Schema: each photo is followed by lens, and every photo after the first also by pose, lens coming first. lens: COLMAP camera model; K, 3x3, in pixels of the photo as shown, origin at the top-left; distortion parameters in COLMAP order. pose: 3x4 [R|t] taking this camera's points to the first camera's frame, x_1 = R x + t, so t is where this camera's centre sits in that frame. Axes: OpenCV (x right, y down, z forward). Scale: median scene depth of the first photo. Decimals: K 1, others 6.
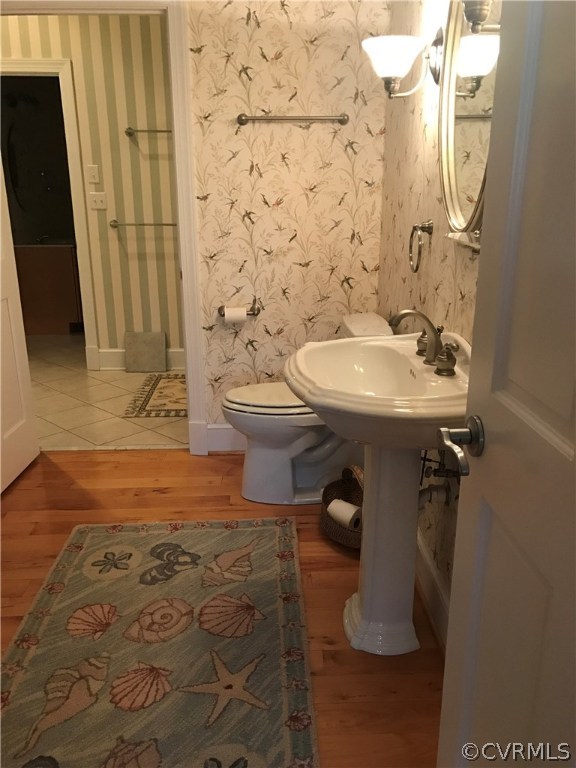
lens RADIAL K [[626.9, 0, 289.9], [0, 626.9, 383.3], [0, 0, 1]] dist [0.019631, -0.010872]
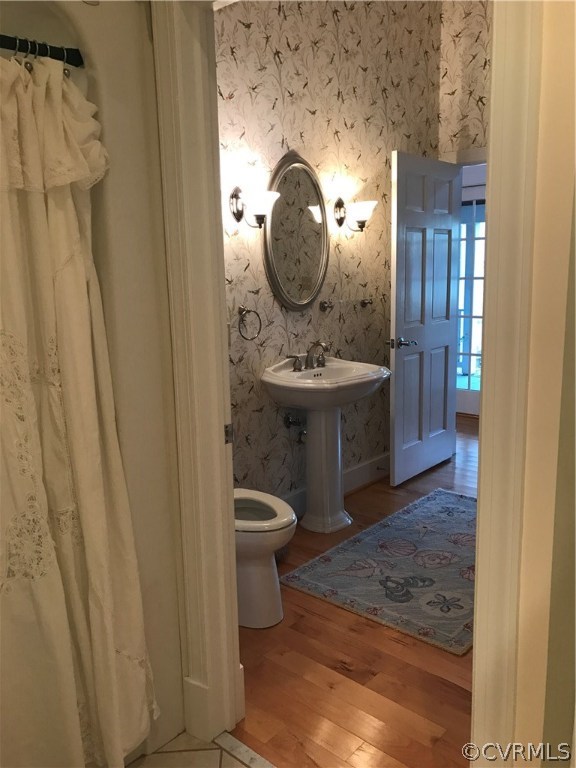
lens RADIAL K [[626.9, 0, 289.9], [0, 626.9, 383.3], [0, 0, 1]] dist [0.019631, -0.010872]
pose [[-0.716551, -0.105135, 0.689566, -0.816228], [0.240935, 0.890427, 0.386123, -0.572464], [-0.654603, 0.442817, -0.612705, 1.692028]]
